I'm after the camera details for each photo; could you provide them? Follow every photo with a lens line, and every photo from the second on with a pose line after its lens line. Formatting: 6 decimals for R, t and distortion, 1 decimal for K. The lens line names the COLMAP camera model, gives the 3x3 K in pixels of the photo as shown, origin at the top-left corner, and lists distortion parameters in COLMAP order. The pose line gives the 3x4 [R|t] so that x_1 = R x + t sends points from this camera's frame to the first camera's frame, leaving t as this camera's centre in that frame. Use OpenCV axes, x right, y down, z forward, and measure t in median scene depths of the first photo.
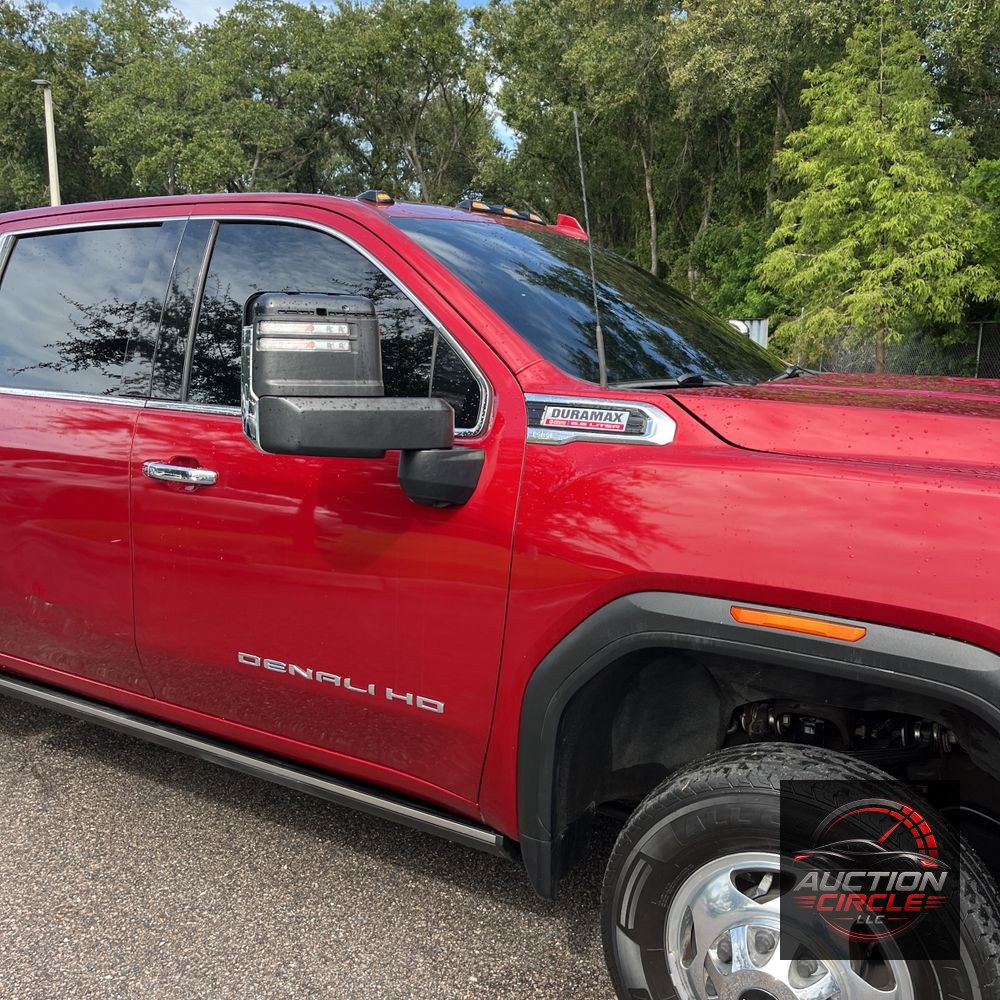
lens RADIAL K [[1008.0, 0, 505.5], [0, 1008.0, 500.4], [0, 0, 1]] dist [0.048417, -0.062566]
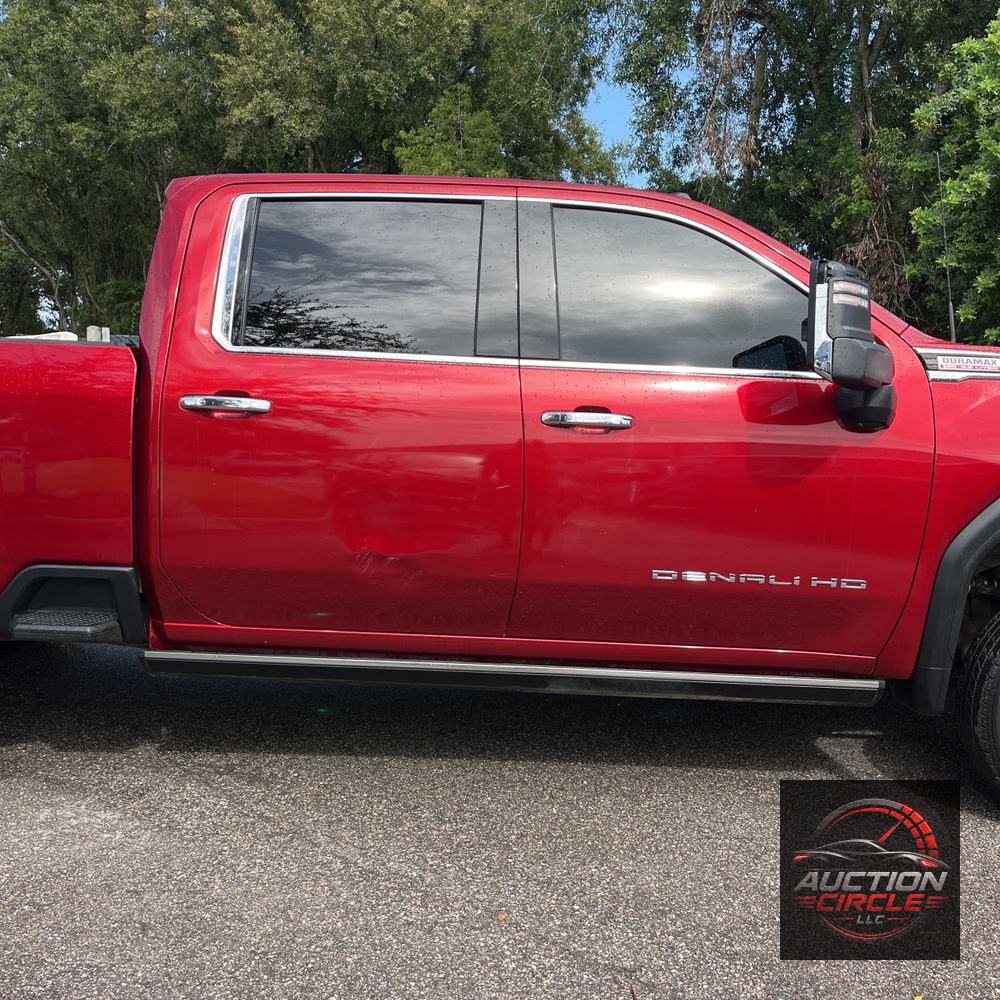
lens RADIAL K [[1008.0, 0, 505.5], [0, 1008.0, 500.4], [0, 0, 1]] dist [0.048417, -0.062566]
pose [[0.864497, -0.038638, 0.501150, -0.167475], [0.061022, 0.997734, -0.028341, 0.015527], [-0.498919, 0.055082, 0.864896, 0.012319]]
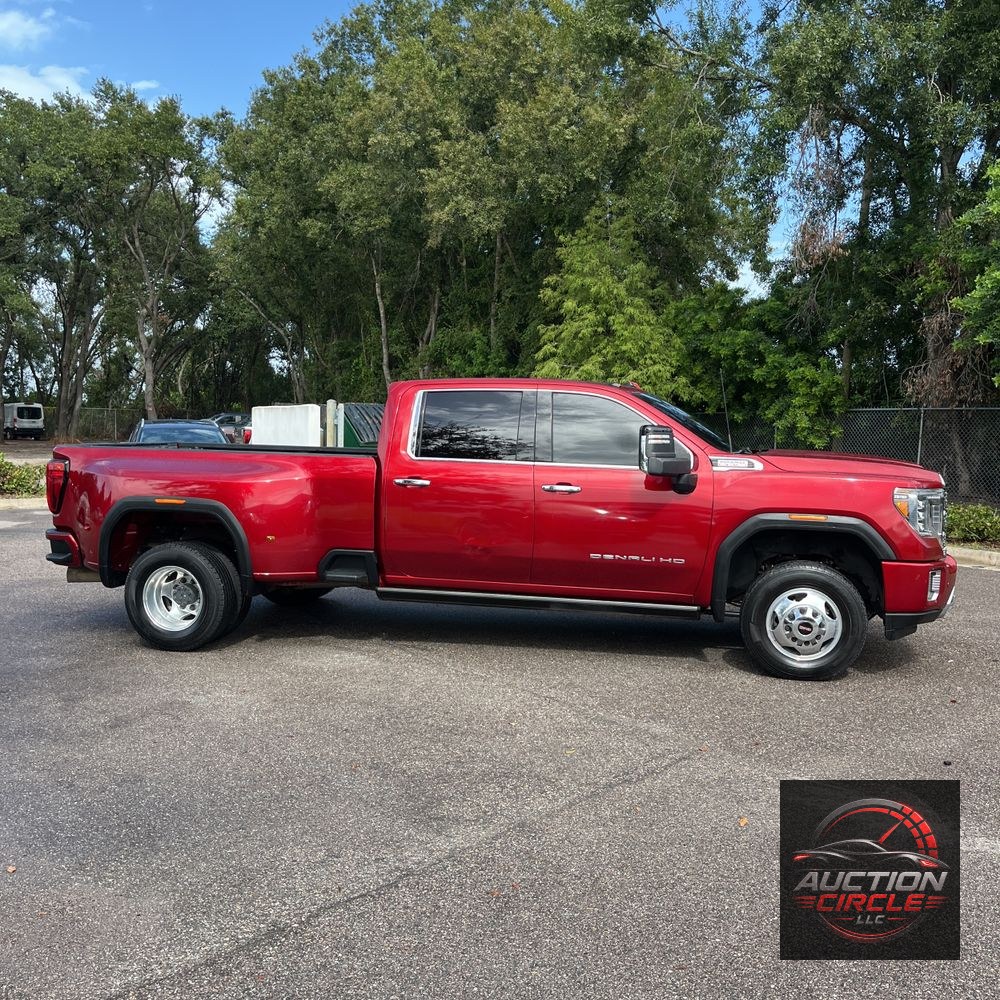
lens RADIAL K [[1008.0, 0, 505.5], [0, 1008.0, 500.4], [0, 0, 1]] dist [0.048417, -0.062566]
pose [[0.945410, -0.022147, 0.325131, -0.226321], [0.047161, 0.996483, -0.069257, 0.030784], [-0.322454, 0.080809, 0.943129, -0.245422]]
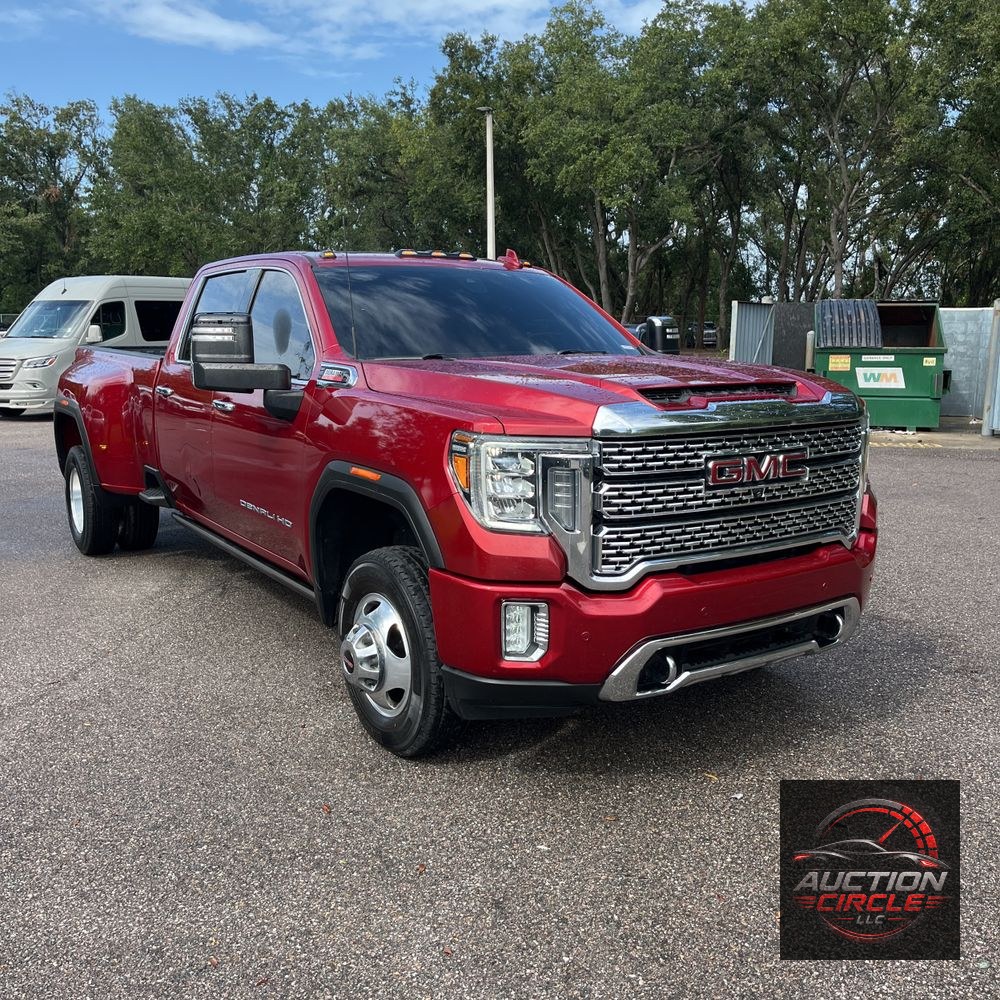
lens RADIAL K [[1008.0, 0, 505.5], [0, 1008.0, 500.4], [0, 0, 1]] dist [0.048417, -0.062566]
pose [[0.907467, 0.059527, -0.415885, 0.169945], [-0.054795, 0.998225, 0.023317, 0.013846], [0.416534, 0.001629, 0.909118, -0.090510]]
